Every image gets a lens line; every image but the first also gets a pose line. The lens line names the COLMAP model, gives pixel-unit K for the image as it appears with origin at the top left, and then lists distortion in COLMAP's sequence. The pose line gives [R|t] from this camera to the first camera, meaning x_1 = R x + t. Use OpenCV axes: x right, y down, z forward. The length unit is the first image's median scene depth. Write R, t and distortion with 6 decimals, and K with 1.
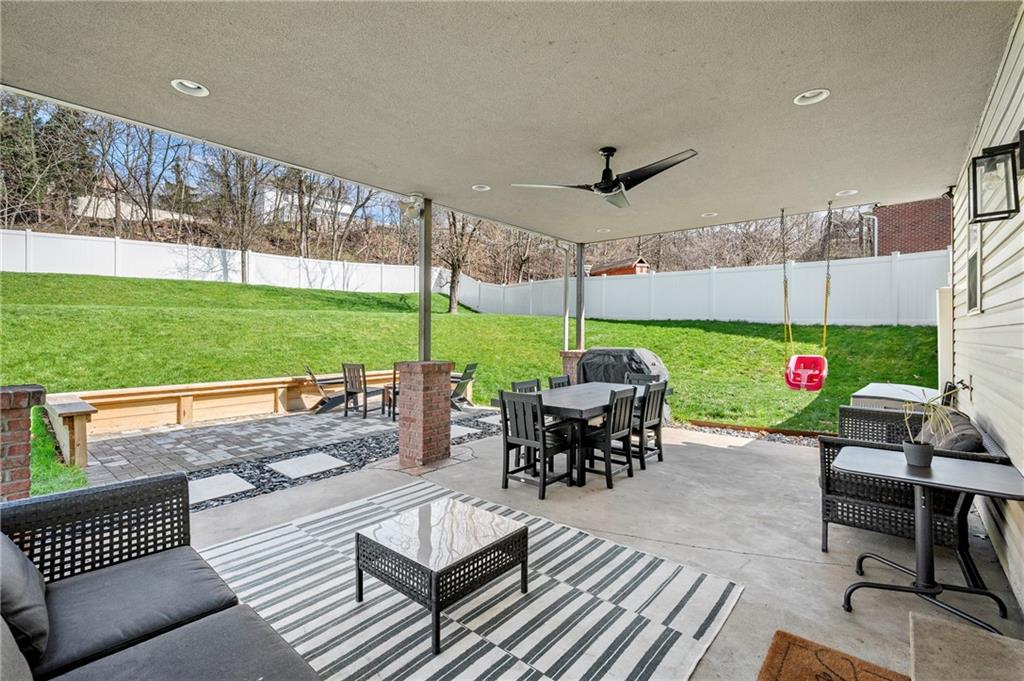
lens RADIAL K [[455.7, 0, 515.3], [0, 455.7, 332.8], [0, 0, 1]] dist [0.000139, -0.000940]
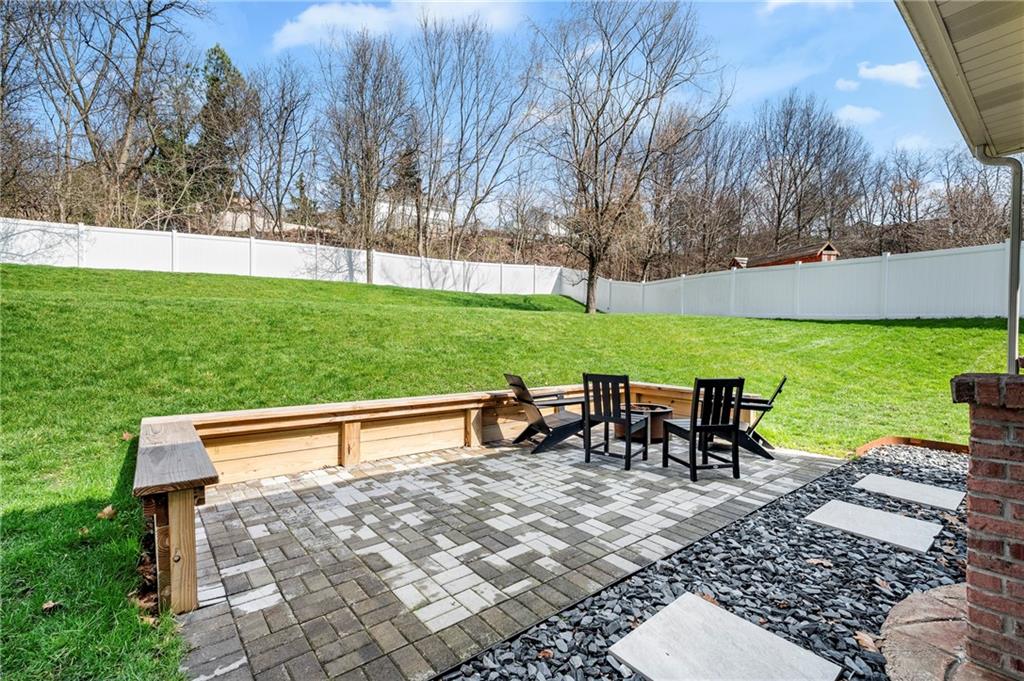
lens RADIAL K [[455.7, 0, 513.9], [0, 455.7, 344.1], [0, 0, 1]] dist [0.000139, -0.000940]
pose [[0.980874, 0.005892, -0.194553, -0.165823], [-0.004734, 0.999968, 0.006418, 0.012093], [0.194585, -0.005374, 0.980871, 0.187309]]
